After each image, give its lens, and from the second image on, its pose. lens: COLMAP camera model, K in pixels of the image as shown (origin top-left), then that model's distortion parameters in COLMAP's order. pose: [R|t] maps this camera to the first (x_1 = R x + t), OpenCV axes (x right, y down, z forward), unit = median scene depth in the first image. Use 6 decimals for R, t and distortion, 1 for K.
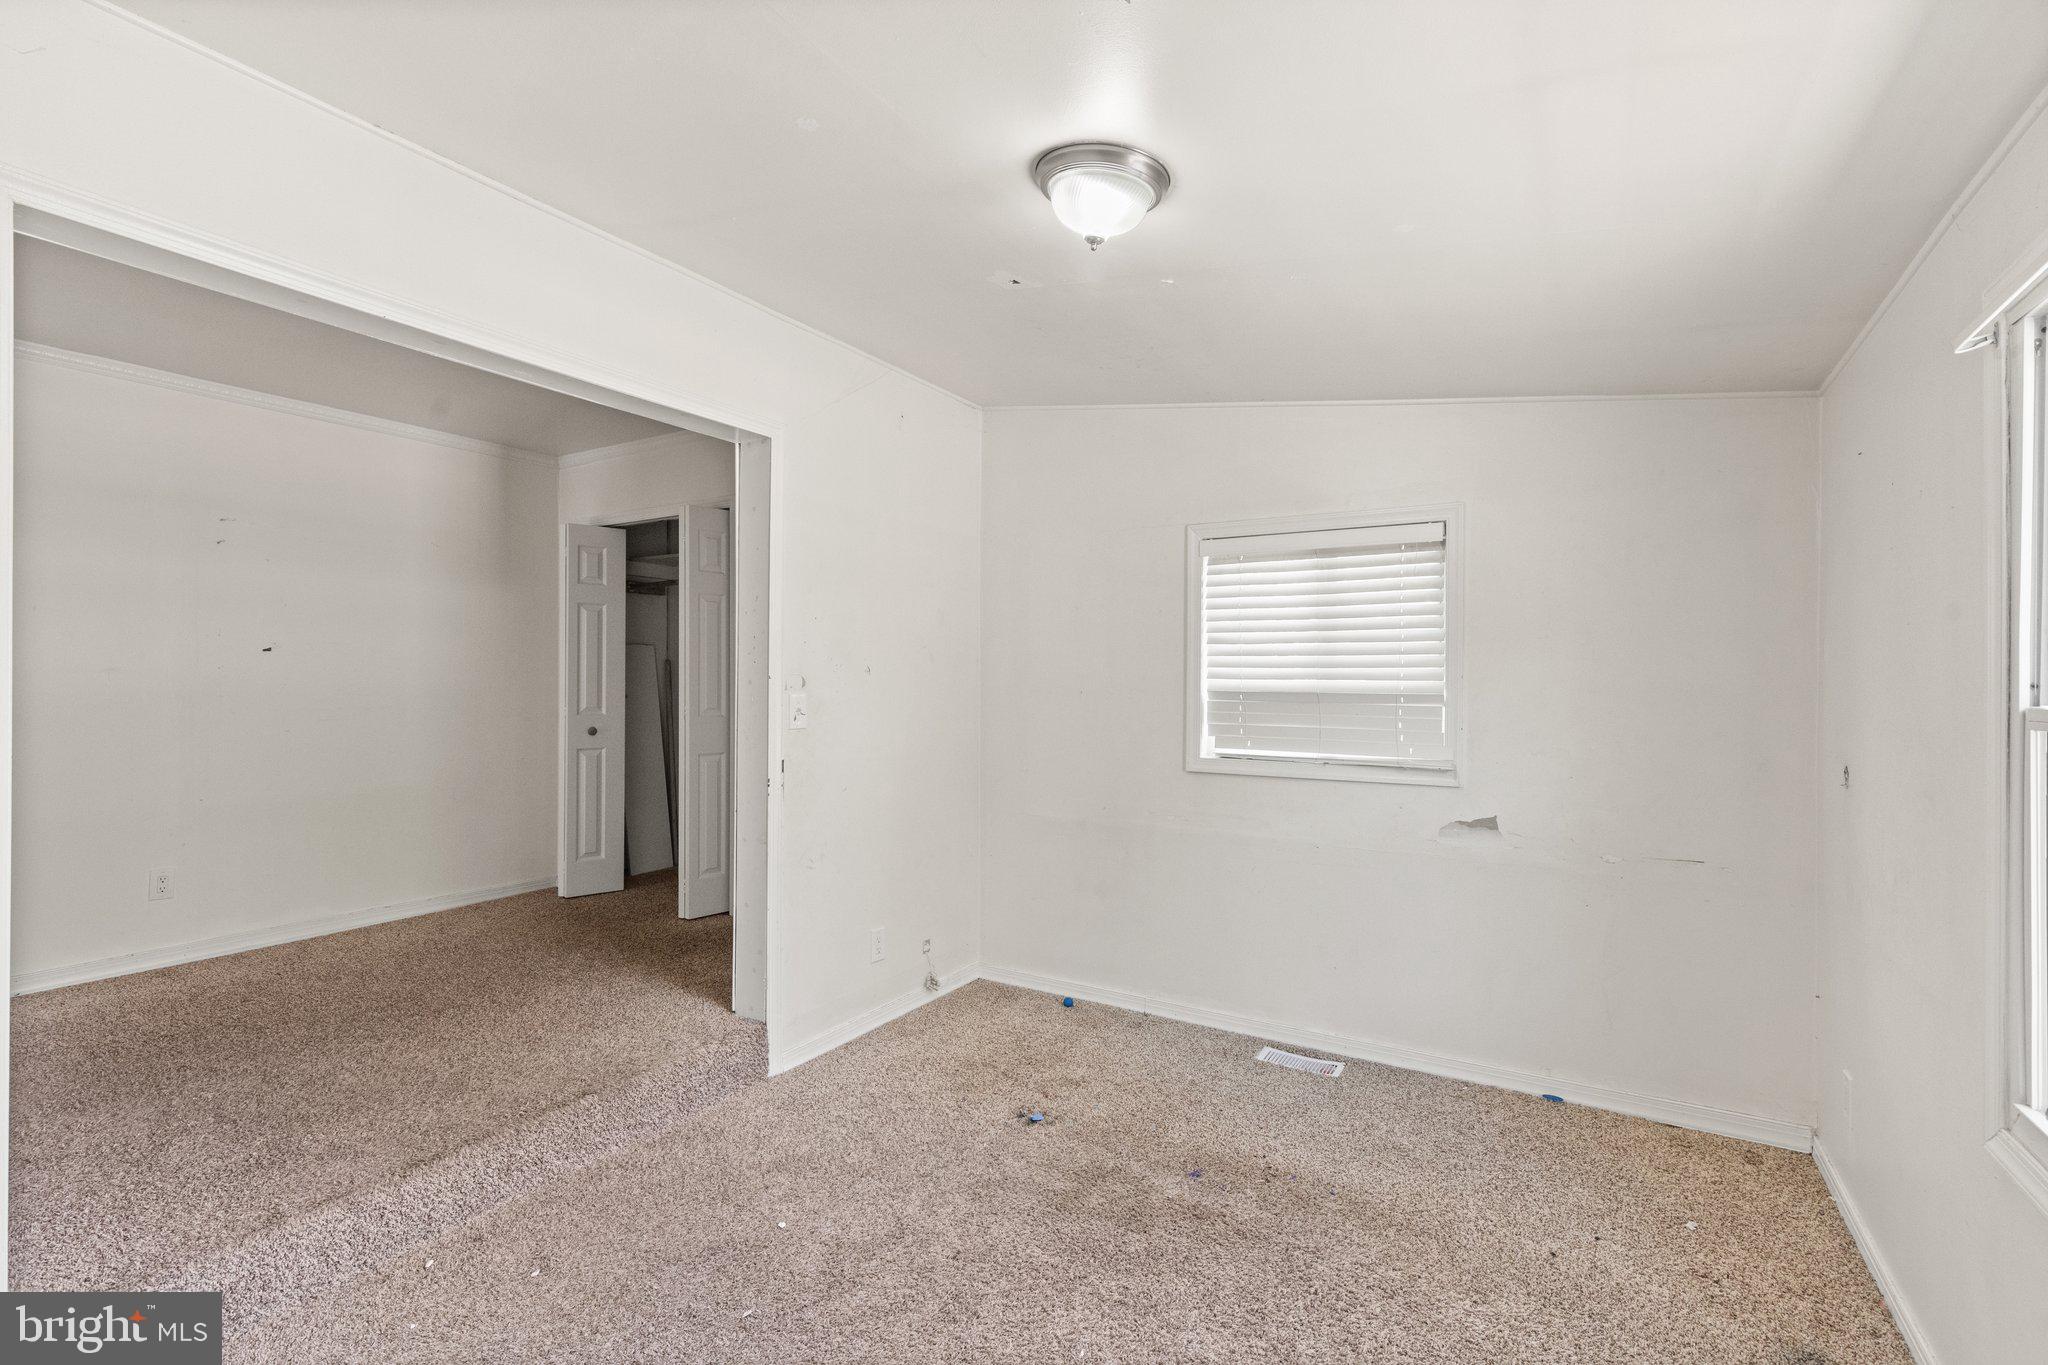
lens RADIAL K [[943.1, 0, 1024.0], [0, 943.1, 682.5], [0, 0, 1]] dist [0.001051, 0.000209]
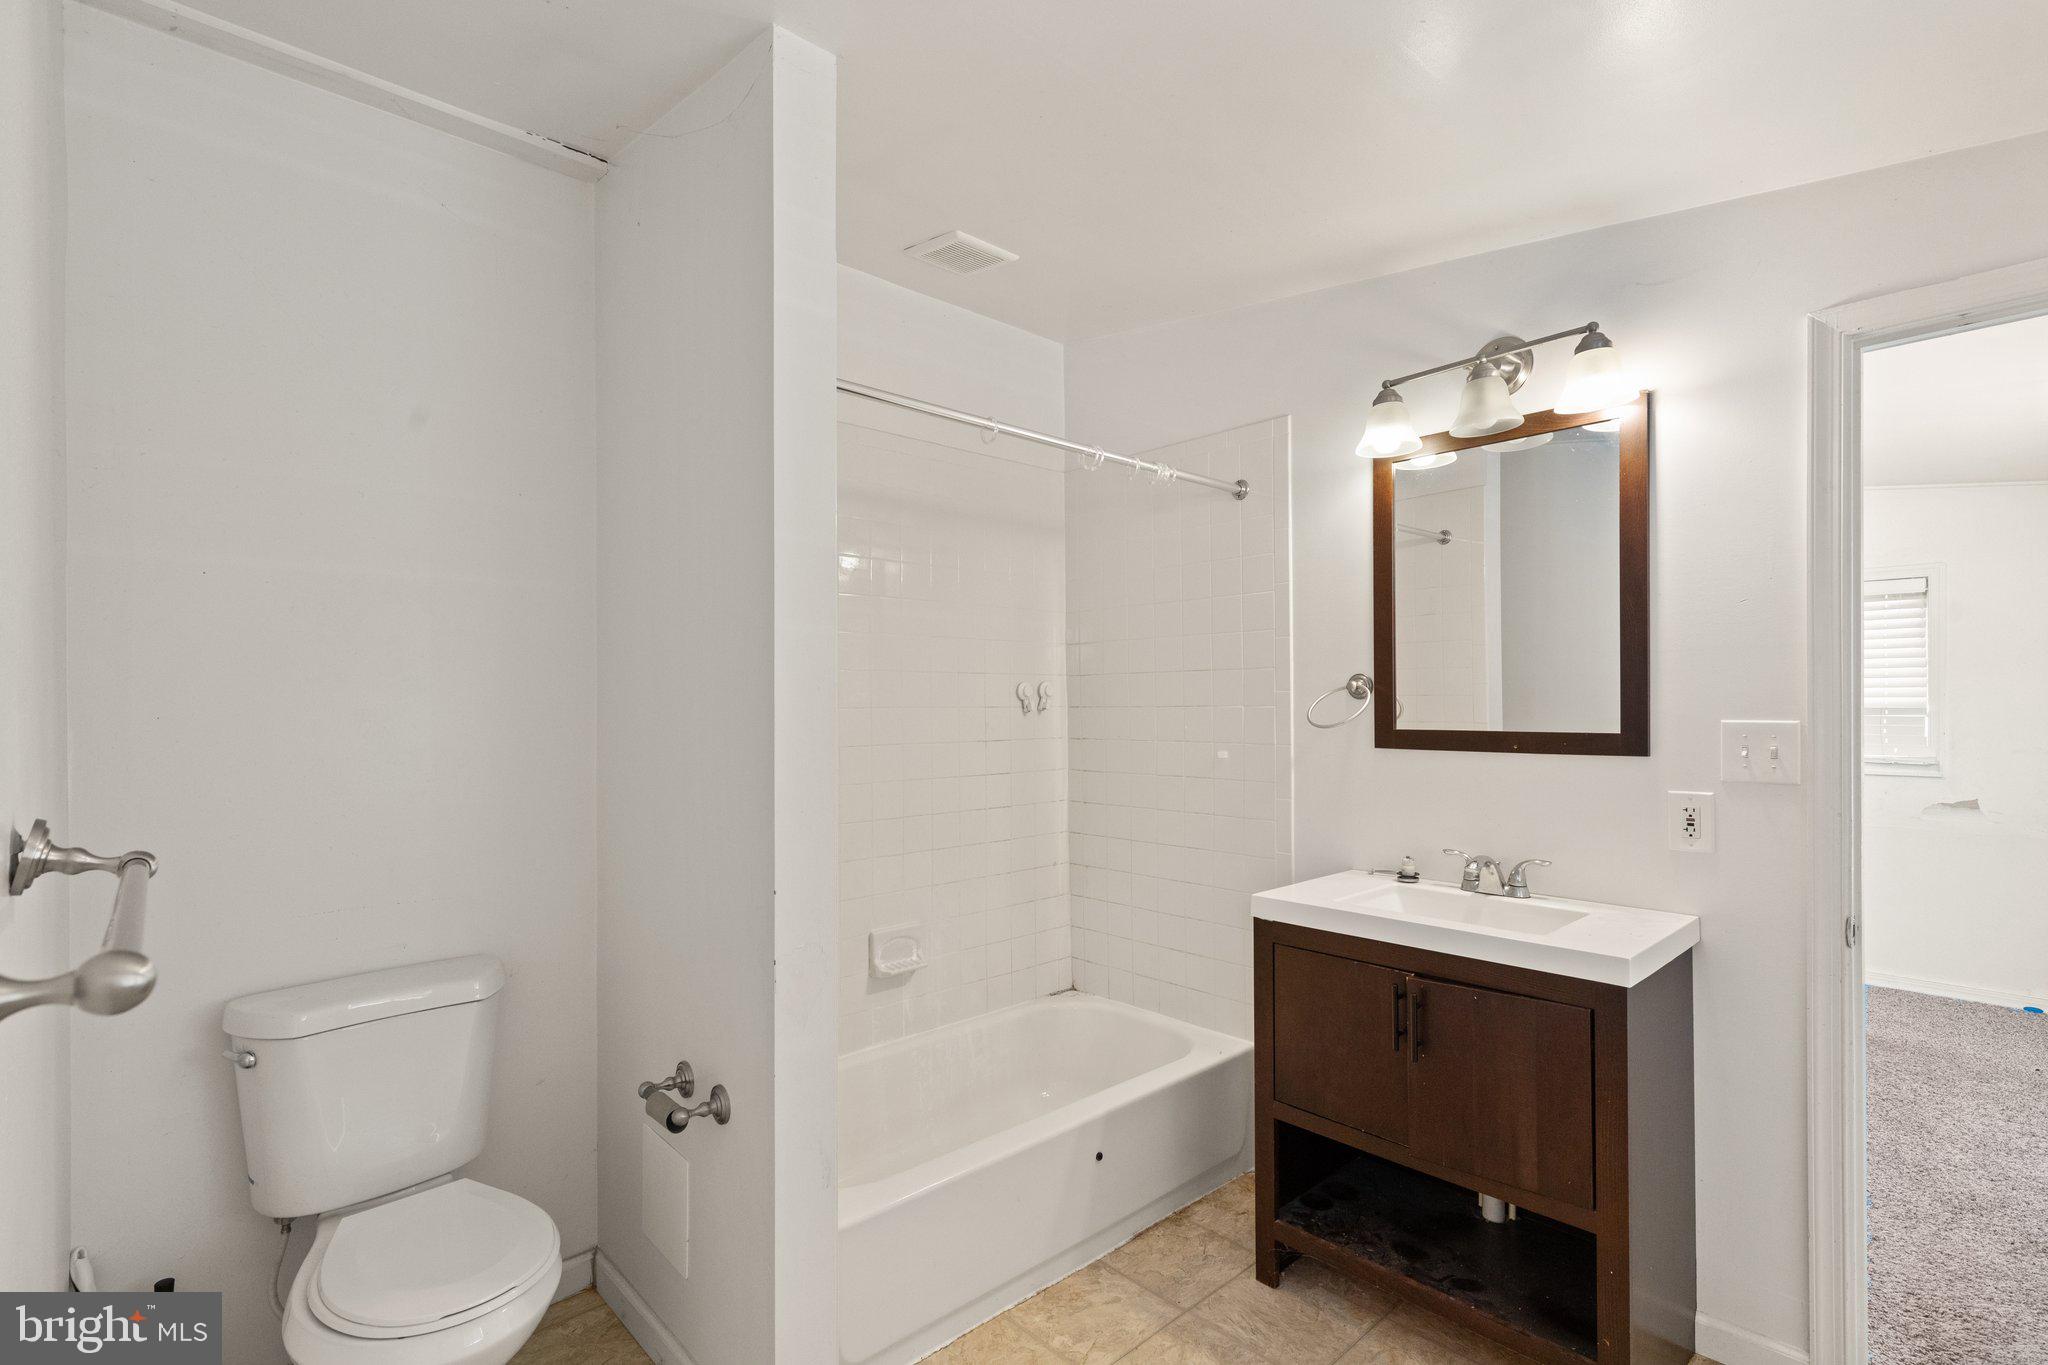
lens RADIAL K [[928.5, 0, 1021.4], [0, 928.5, 711.7], [0, 0, 1]] dist [0.001532, 0.000389]
pose [[0.971451, -0.006560, -0.237148, -0.482873], [0.007548, 0.999966, 0.003259, 0.004482], [0.237118, -0.004956, 0.971468, -0.573862]]
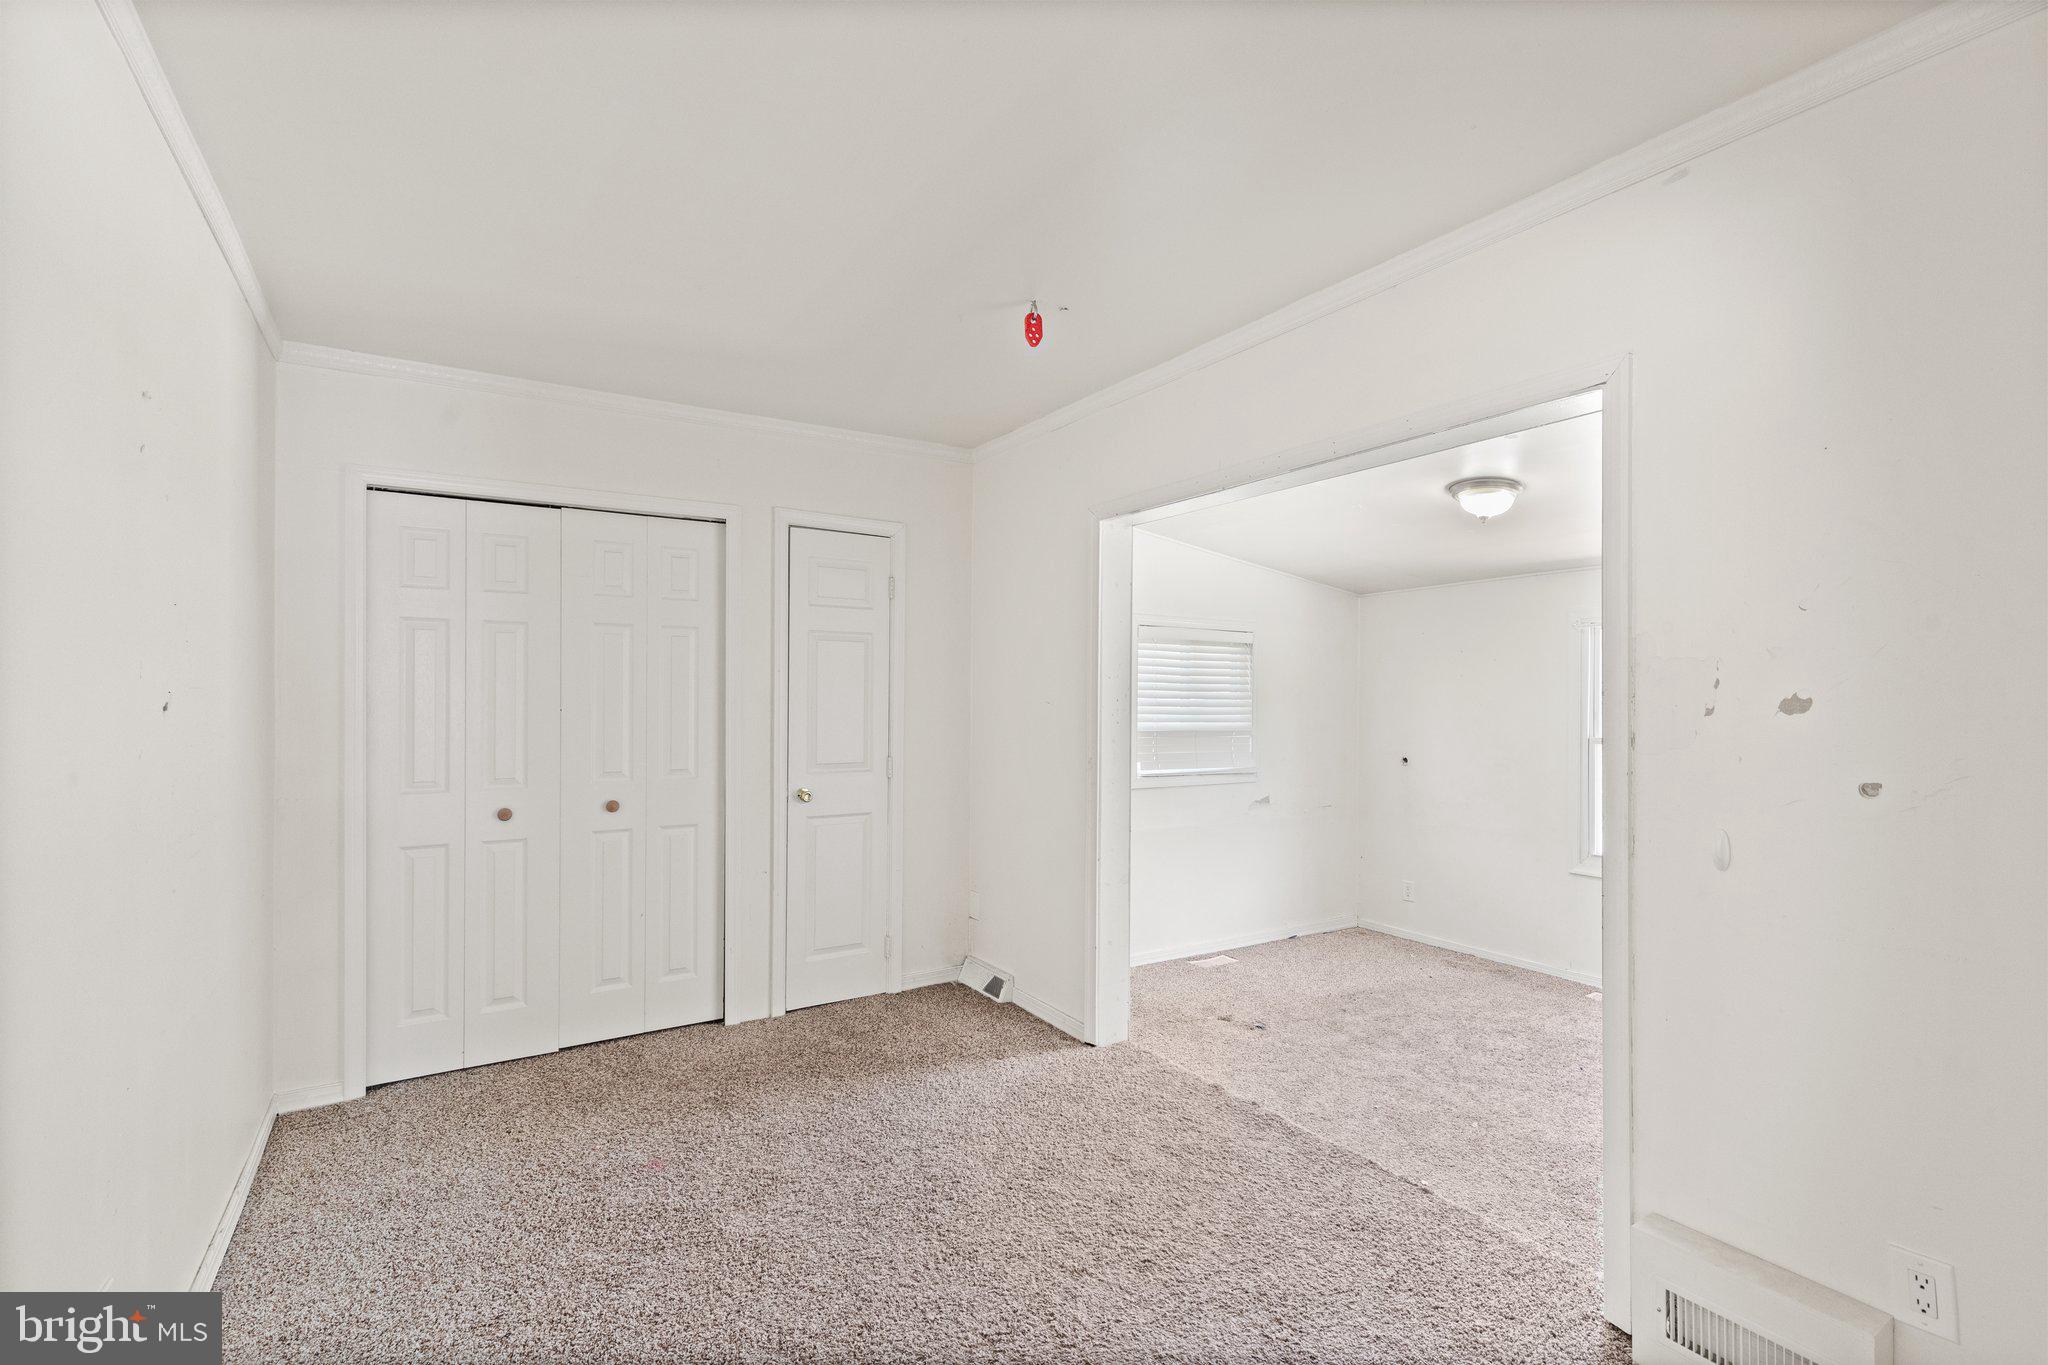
lens RADIAL K [[943.1, 0, 1024.0], [0, 943.1, 682.5], [0, 0, 1]] dist [0.001051, 0.000209]
pose [[0.411342, 0.019031, 0.911282, -1.348134], [-0.008043, 0.999819, -0.017250, -0.042797], [-0.911446, -0.000234, 0.411421, 0.655307]]
